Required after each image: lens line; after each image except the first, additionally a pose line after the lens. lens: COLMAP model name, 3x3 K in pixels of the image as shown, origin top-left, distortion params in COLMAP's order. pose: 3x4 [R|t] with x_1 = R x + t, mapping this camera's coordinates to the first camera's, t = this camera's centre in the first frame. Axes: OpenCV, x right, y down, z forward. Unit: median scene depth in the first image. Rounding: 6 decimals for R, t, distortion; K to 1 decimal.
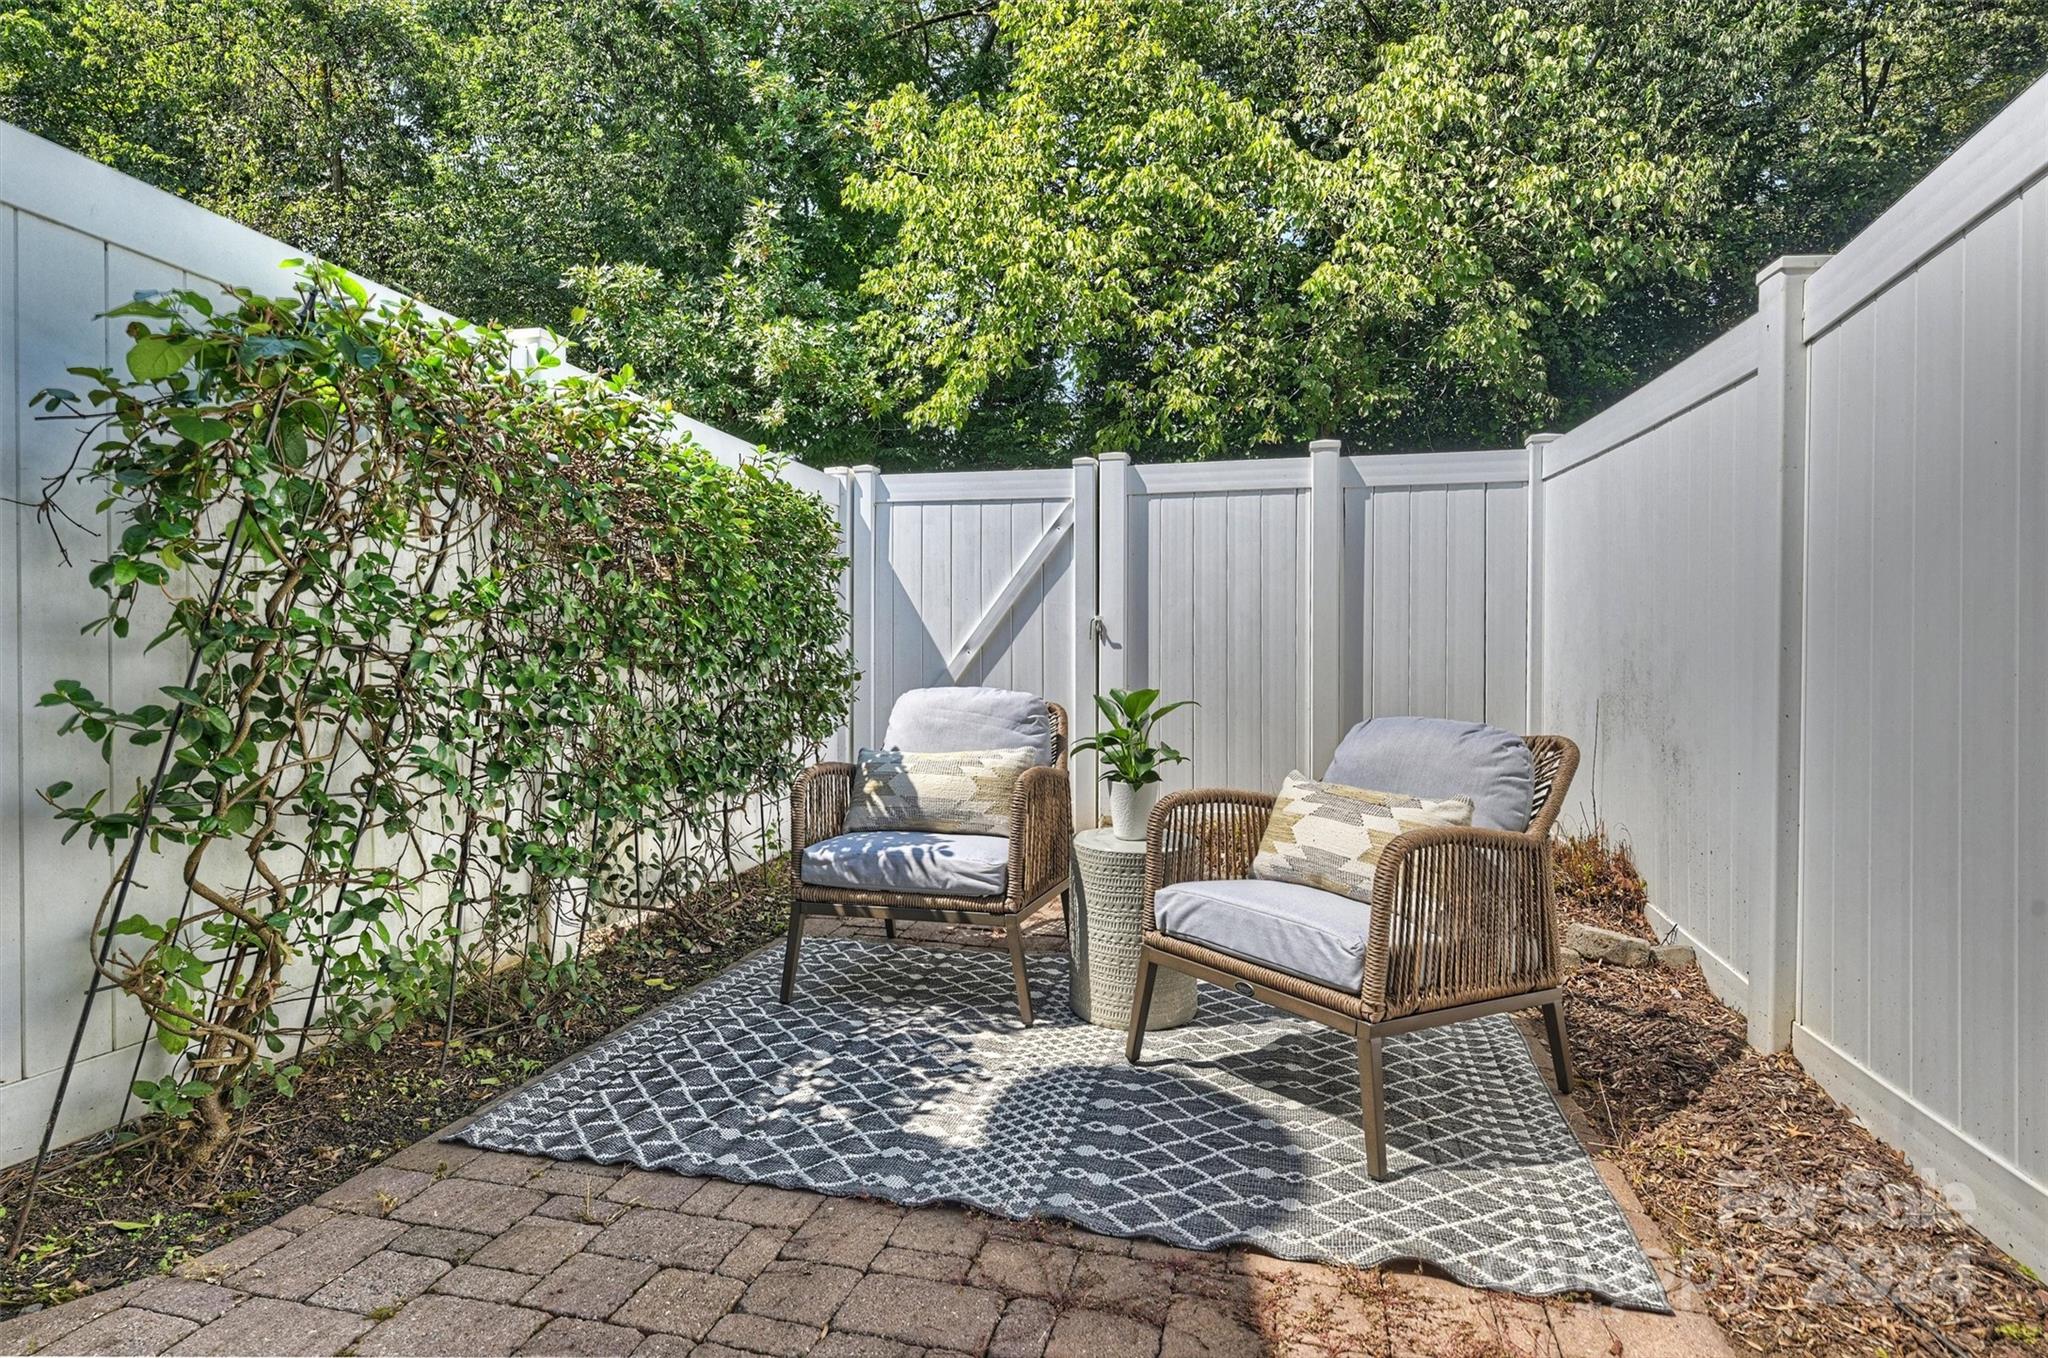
lens RADIAL K [[1113.0, 0, 1024.0], [0, 1113.0, 612.5], [0, 0, 1]] dist [0.000721, 0.000398]
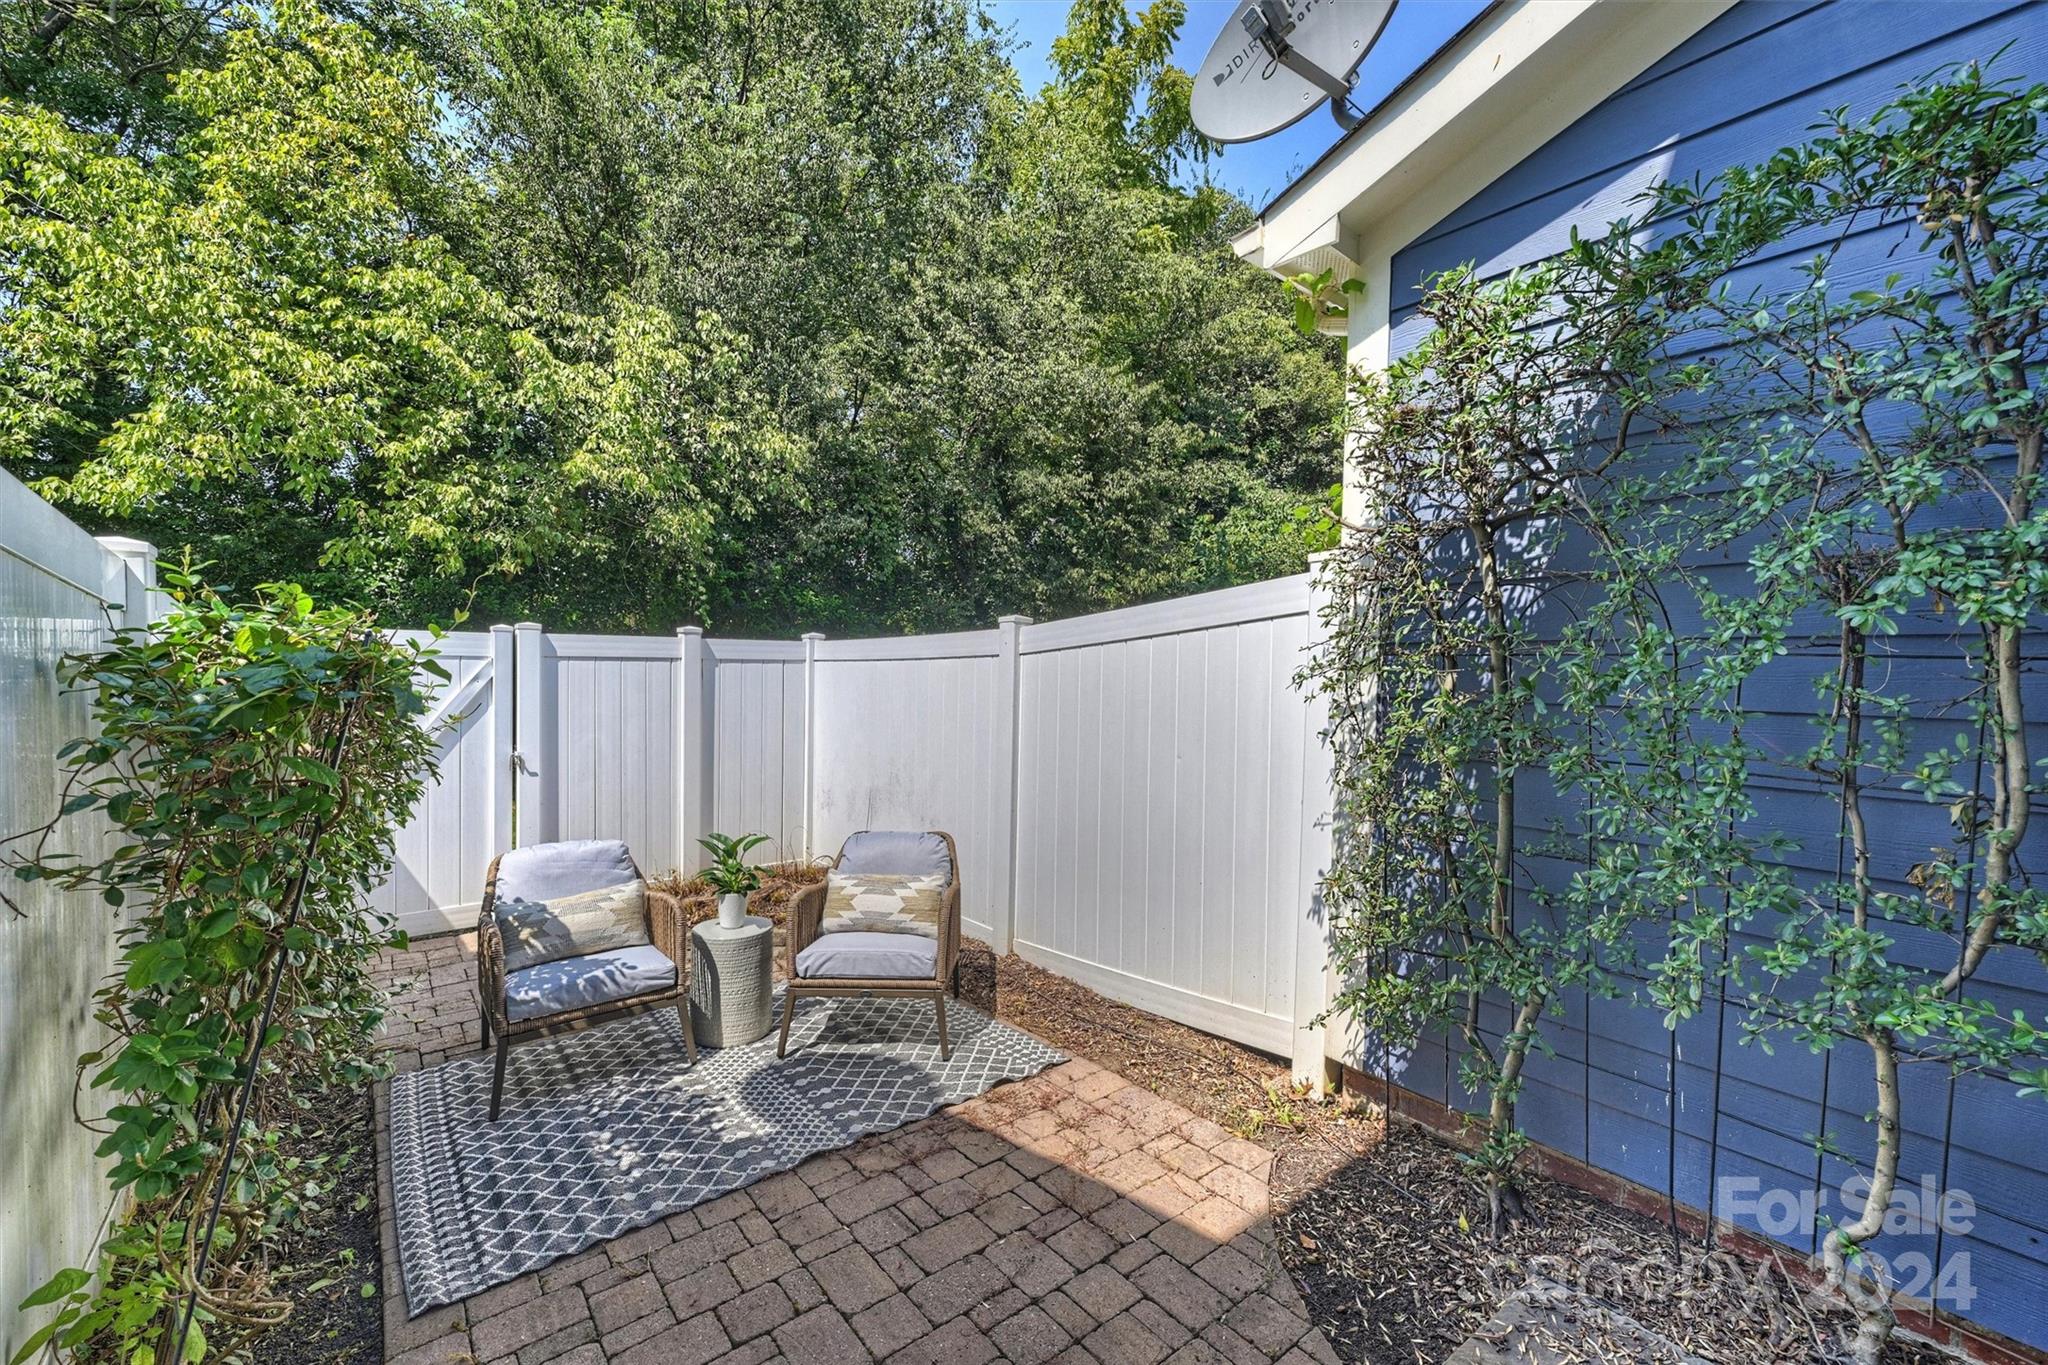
lens RADIAL K [[848.8, 0, 1009.4], [0, 848.8, 674.1], [0, 0, 1]] dist [-0.000978, 0.000256]
pose [[0.587113, 0.001654, 0.809503, -0.693642], [-0.019419, 0.999739, 0.012042, -0.193732], [-0.809272, -0.022790, 0.586992, -0.039086]]
